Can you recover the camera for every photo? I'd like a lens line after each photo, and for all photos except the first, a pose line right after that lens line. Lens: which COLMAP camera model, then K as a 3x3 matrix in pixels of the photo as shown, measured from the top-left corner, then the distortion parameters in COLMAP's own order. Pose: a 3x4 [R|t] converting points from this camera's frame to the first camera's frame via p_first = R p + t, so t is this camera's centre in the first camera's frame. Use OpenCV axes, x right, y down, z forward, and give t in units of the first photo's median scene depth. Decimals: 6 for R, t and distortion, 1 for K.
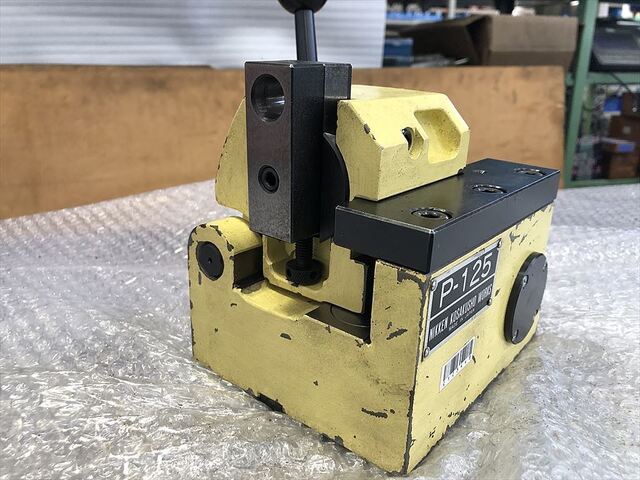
lens RADIAL K [[538.9, 0, 323.3], [0, 538.9, 227.1], [0, 0, 1]] dist [-0.016888, 0.012283]
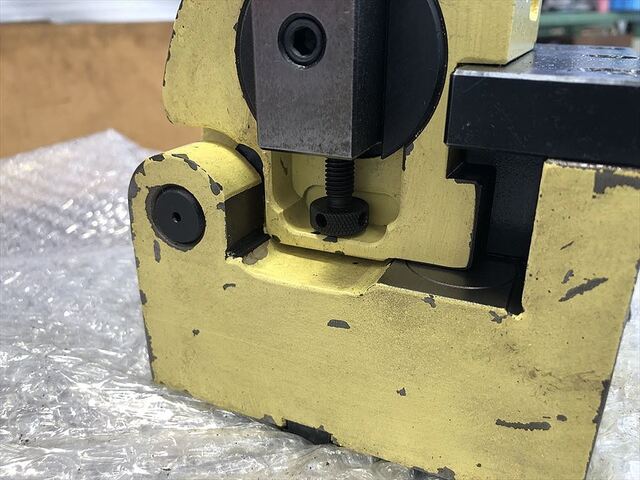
lens RADIAL K [[538.9, 0, 316.1], [0, 538.9, 241.6], [0, 0, 1]] dist [-0.016888, 0.012283]
pose [[0.967025, -0.123563, 0.222699, -0.199792], [0.106447, 0.990475, 0.087336, 0.054179], [-0.231369, -0.060750, 0.970967, 0.404335]]
